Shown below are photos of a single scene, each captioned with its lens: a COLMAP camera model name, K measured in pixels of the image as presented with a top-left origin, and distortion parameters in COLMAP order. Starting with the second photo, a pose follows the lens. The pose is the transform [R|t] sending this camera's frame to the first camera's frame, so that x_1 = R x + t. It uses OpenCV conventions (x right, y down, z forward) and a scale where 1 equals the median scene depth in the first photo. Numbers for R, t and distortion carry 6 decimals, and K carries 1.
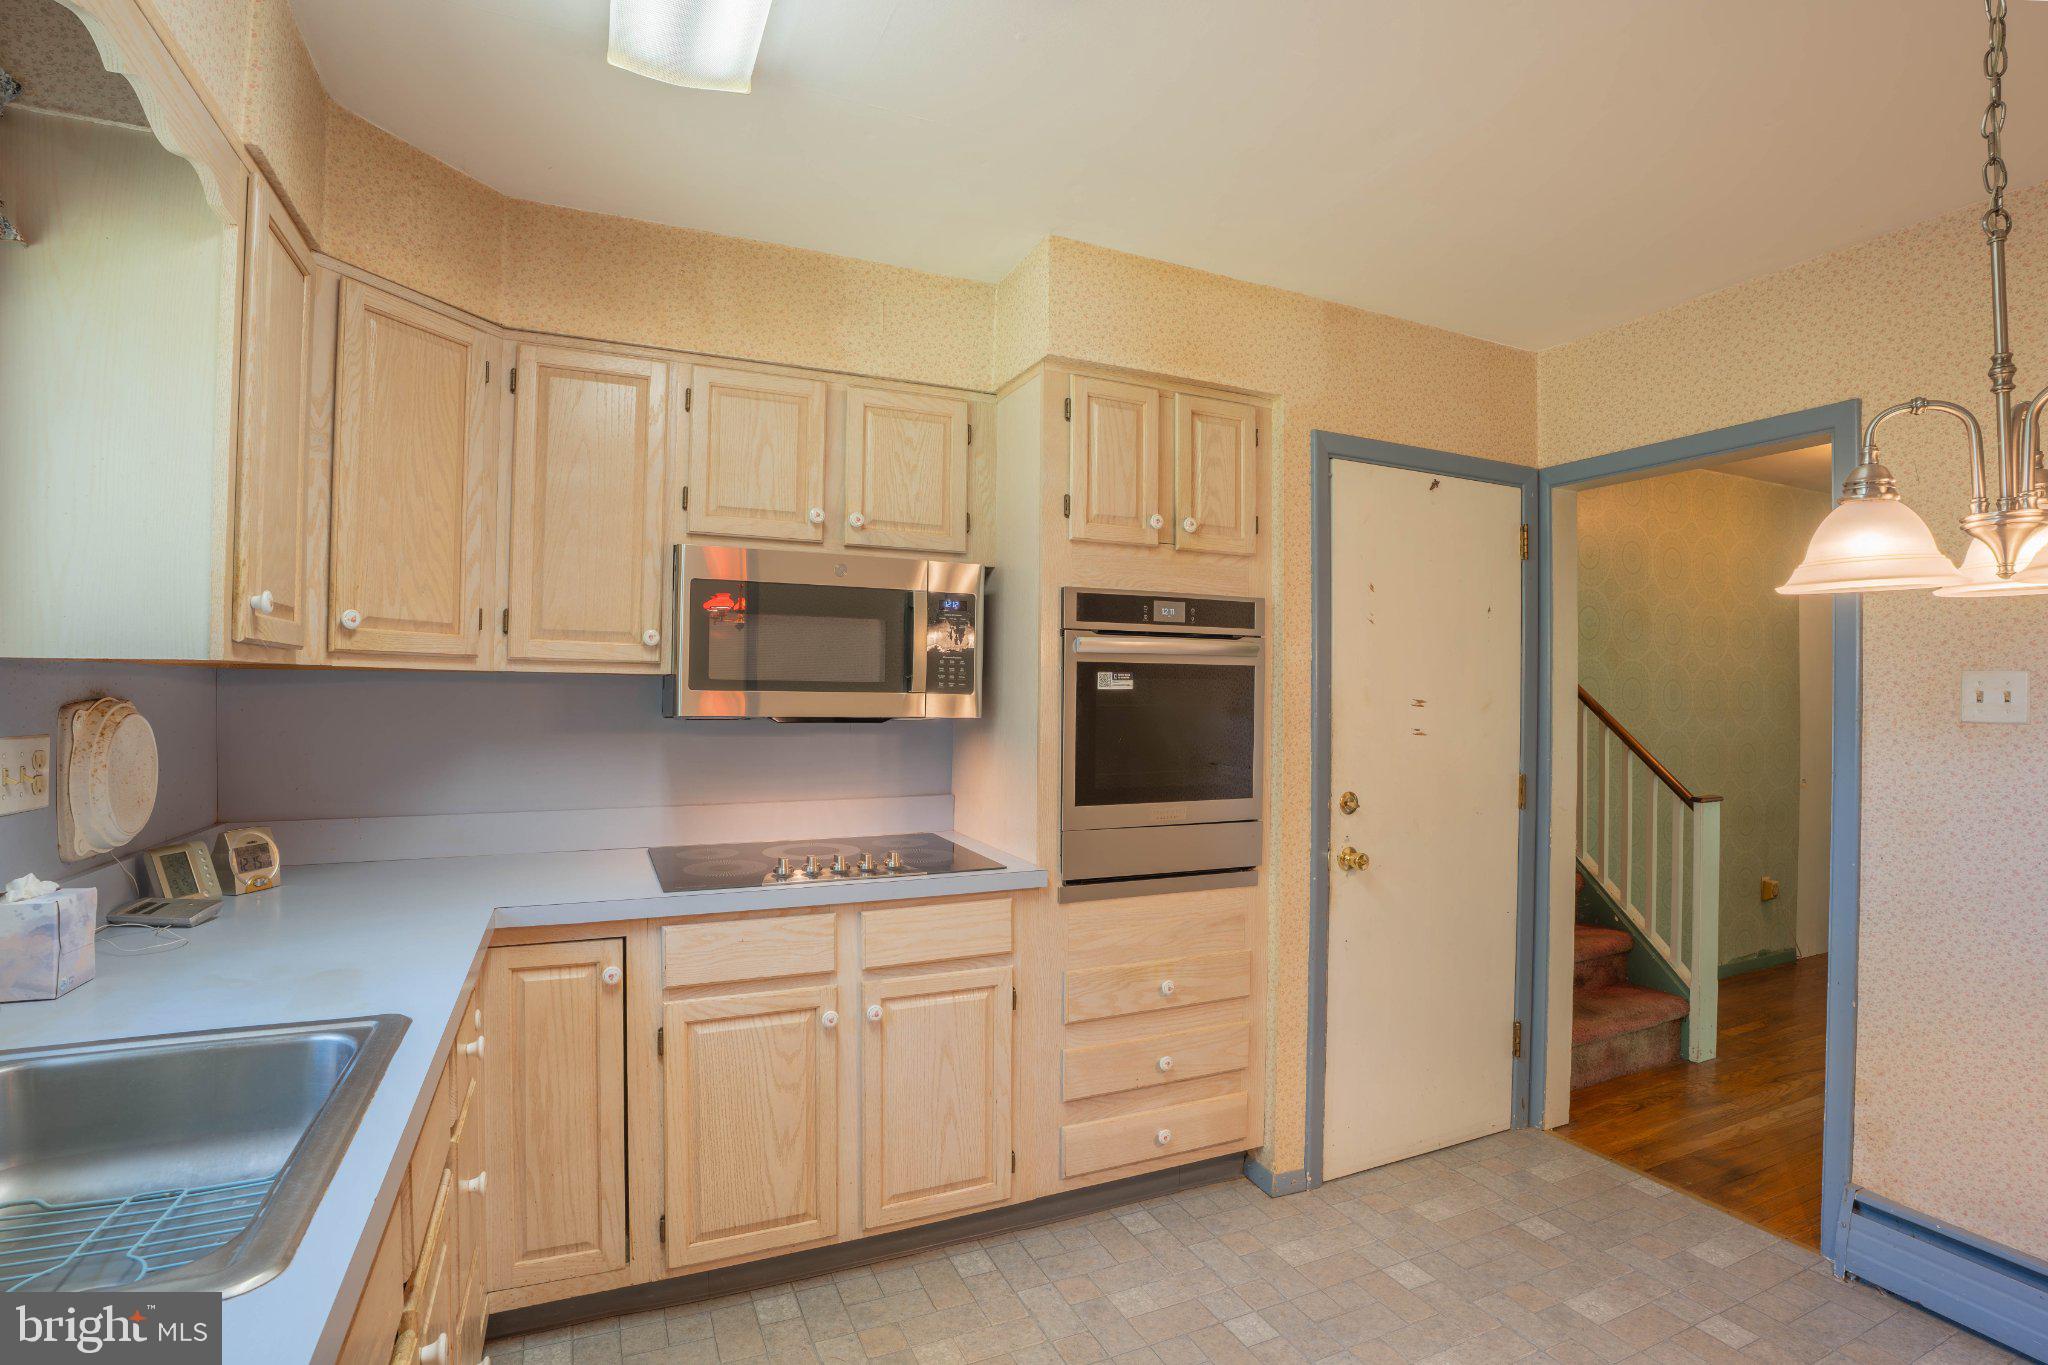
lens RADIAL K [[982.4, 0, 1024.0], [0, 982.4, 682.5], [0, 0, 1]] dist [-0.078496, 0.024281]
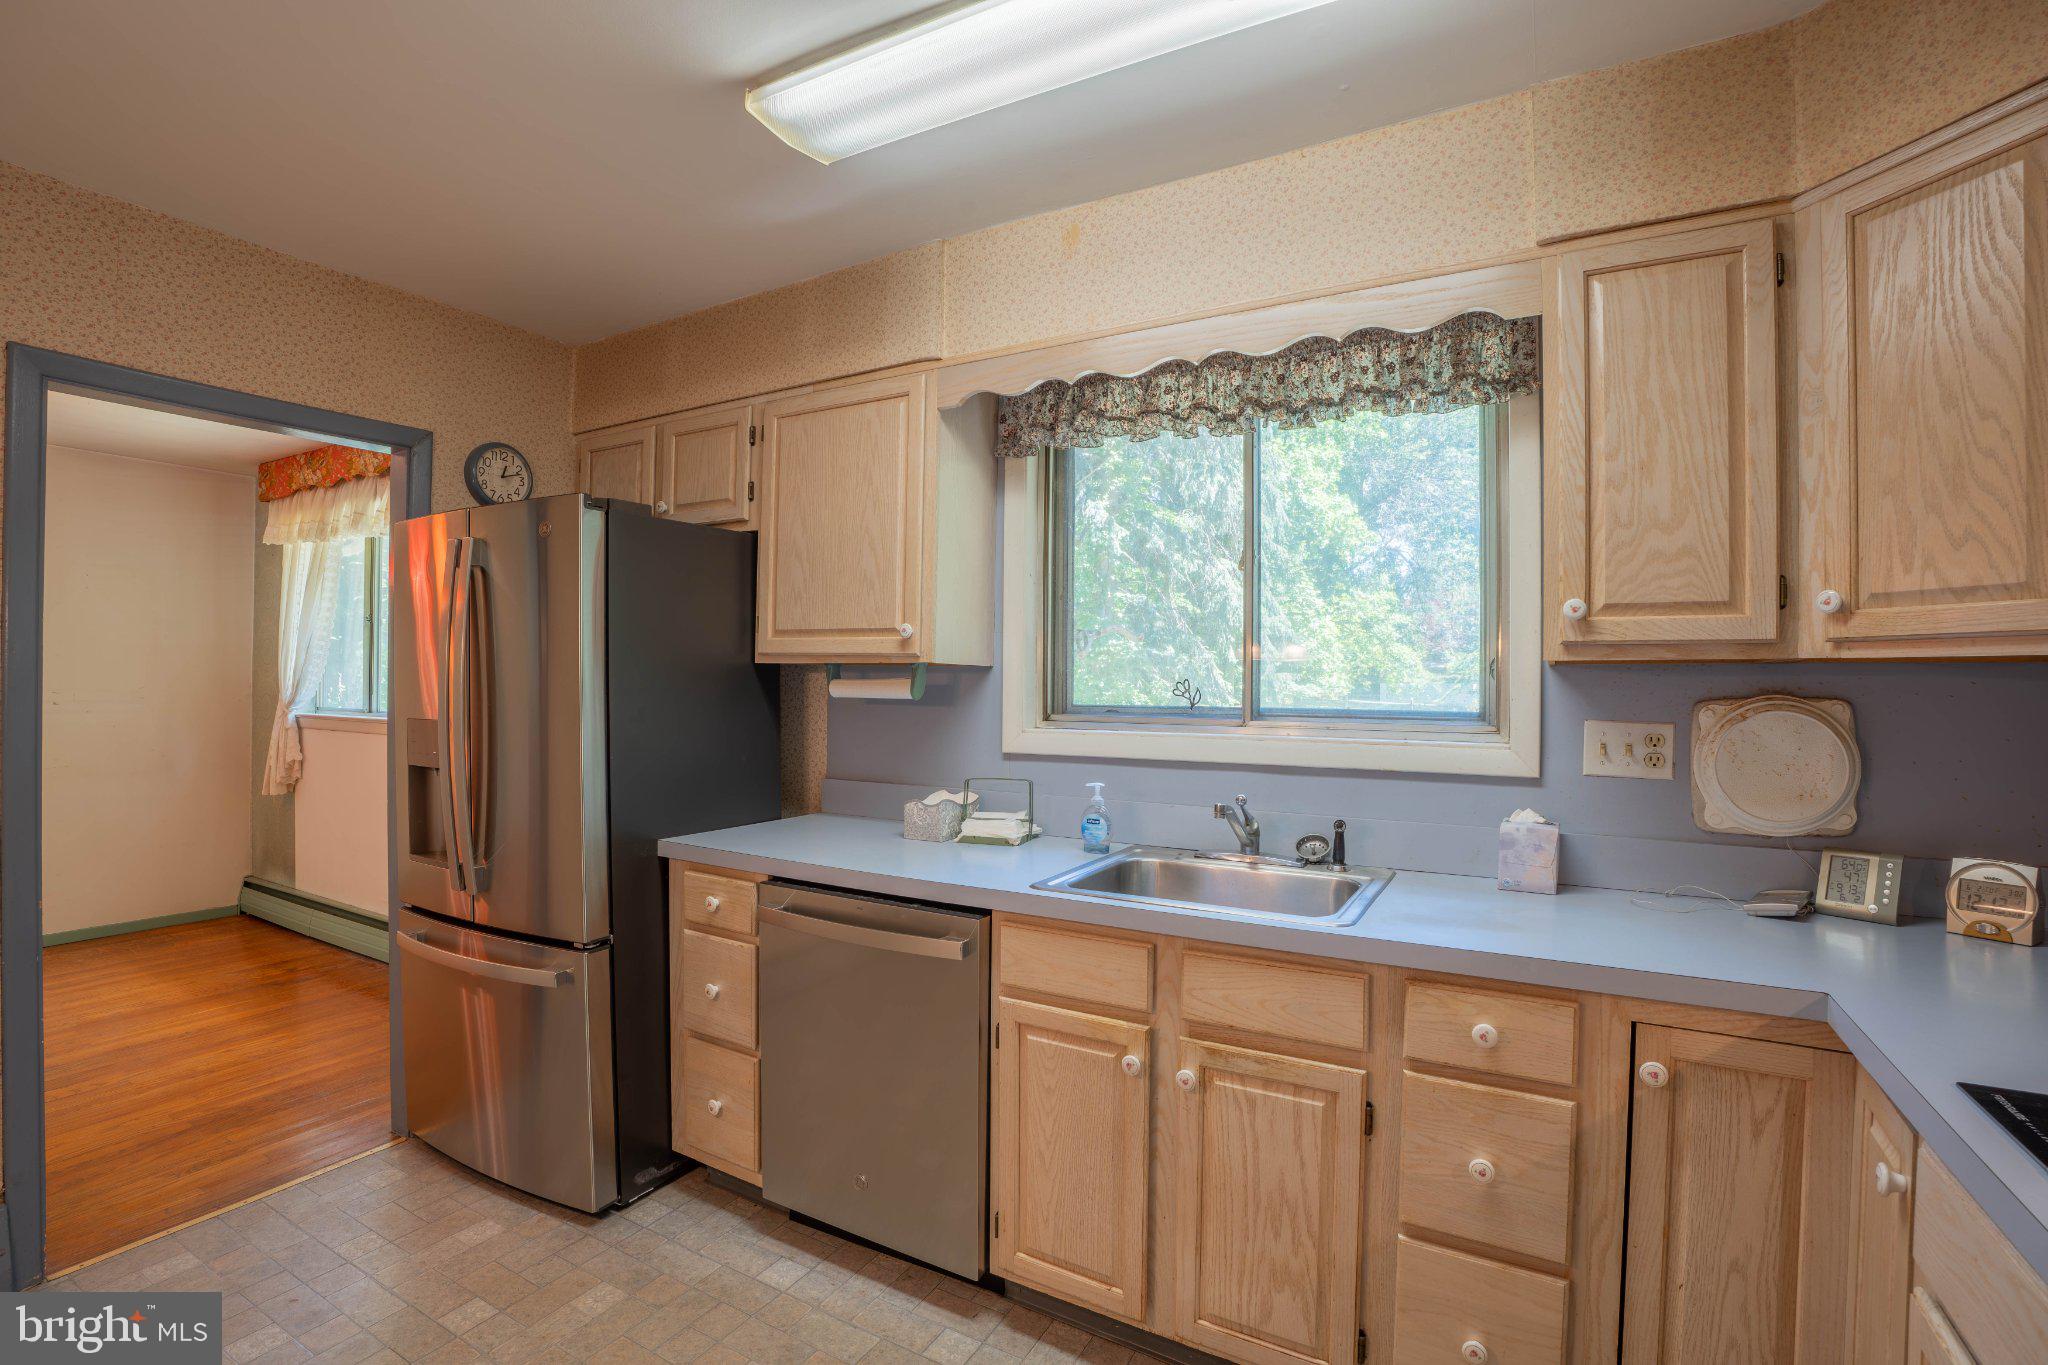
lens RADIAL K [[947.2, 0, 1024.0], [0, 947.2, 682.5], [0, 0, 1]] dist [-0.069686, 0.020333]
pose [[-0.811054, -0.016551, -0.584737, 0.256599], [-0.010260, 0.999848, -0.014070, 0.017876], [0.584881, -0.005412, -0.811101, 0.957836]]
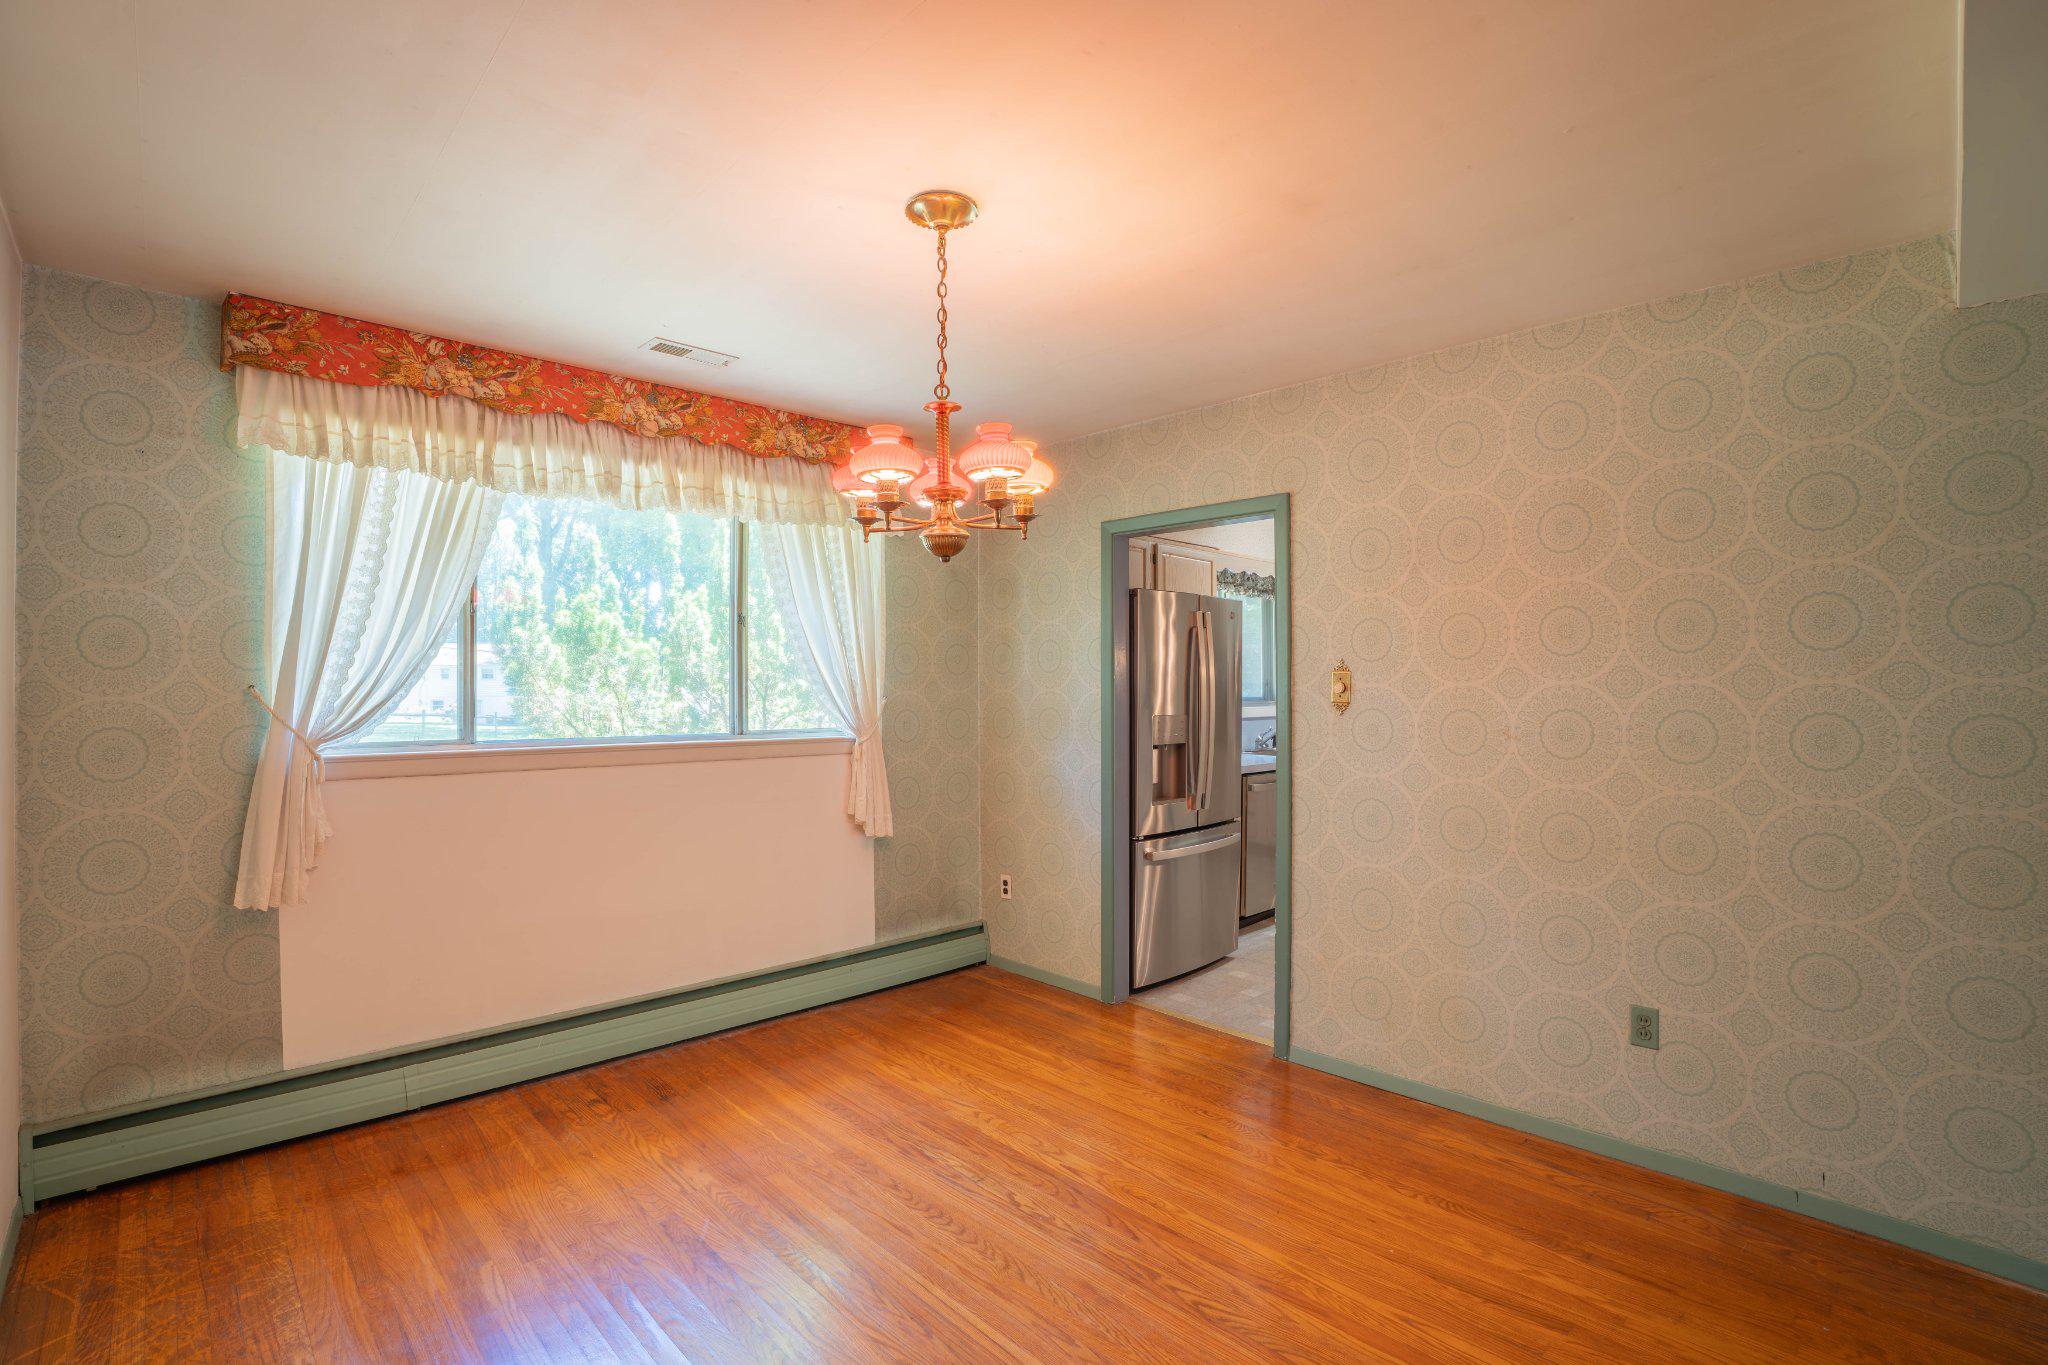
lens RADIAL K [[947.2, 0, 1024.0], [0, 947.2, 682.5], [0, 0, 1]] dist [-0.069686, 0.020333]
pose [[0.332841, -0.013583, -0.942885, 1.829957], [0.013236, 0.999865, -0.009732, 0.002368], [0.942890, -0.009241, 0.332976, -1.221153]]
